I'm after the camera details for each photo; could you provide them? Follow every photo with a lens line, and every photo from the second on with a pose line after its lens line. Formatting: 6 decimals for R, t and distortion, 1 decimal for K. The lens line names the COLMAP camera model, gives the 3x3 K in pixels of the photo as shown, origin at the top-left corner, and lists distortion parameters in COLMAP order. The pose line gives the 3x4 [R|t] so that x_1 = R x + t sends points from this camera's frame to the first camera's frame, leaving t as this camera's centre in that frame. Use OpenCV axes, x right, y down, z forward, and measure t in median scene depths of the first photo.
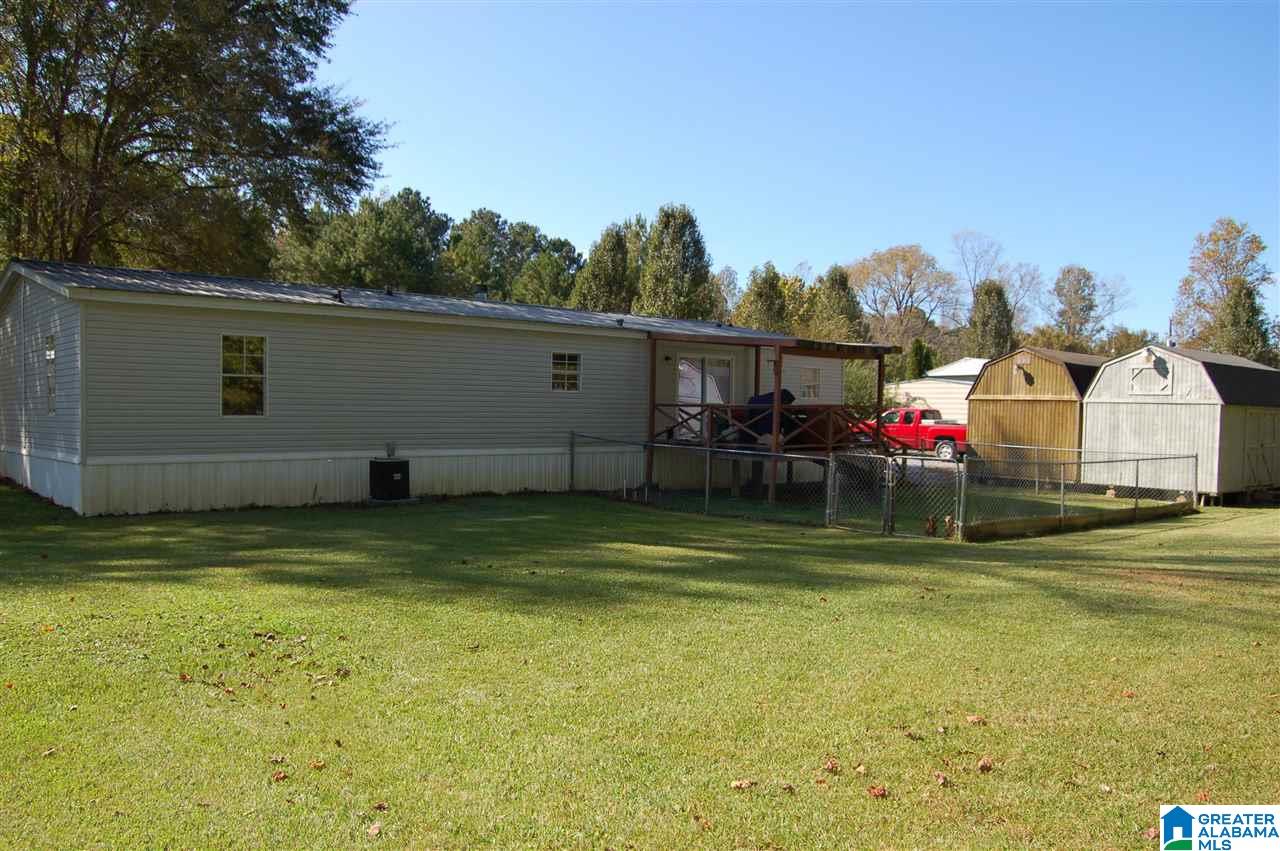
lens RADIAL K [[1001.5, 0, 640.0], [0, 1001.5, 425.5], [0, 0, 1]] dist [-0.083904, 0.003566]
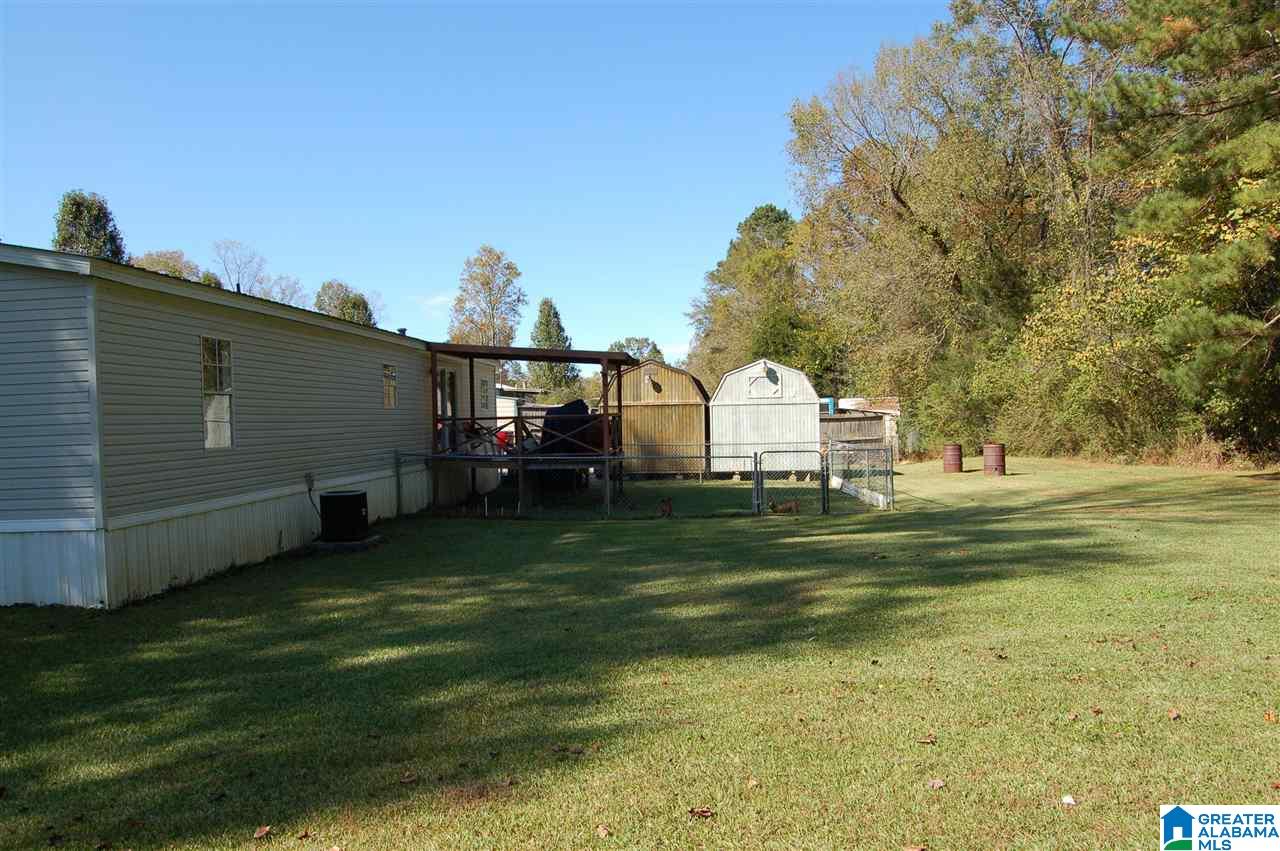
lens RADIAL K [[1001.5, 0, 640.0], [0, 1001.5, 425.5], [0, 0, 1]] dist [-0.083904, 0.003566]
pose [[0.719305, -0.038793, 0.693611, -0.467968], [0.047141, 0.998864, 0.006979, -0.011246], [-0.693093, 0.027678, 0.720316, 0.167004]]
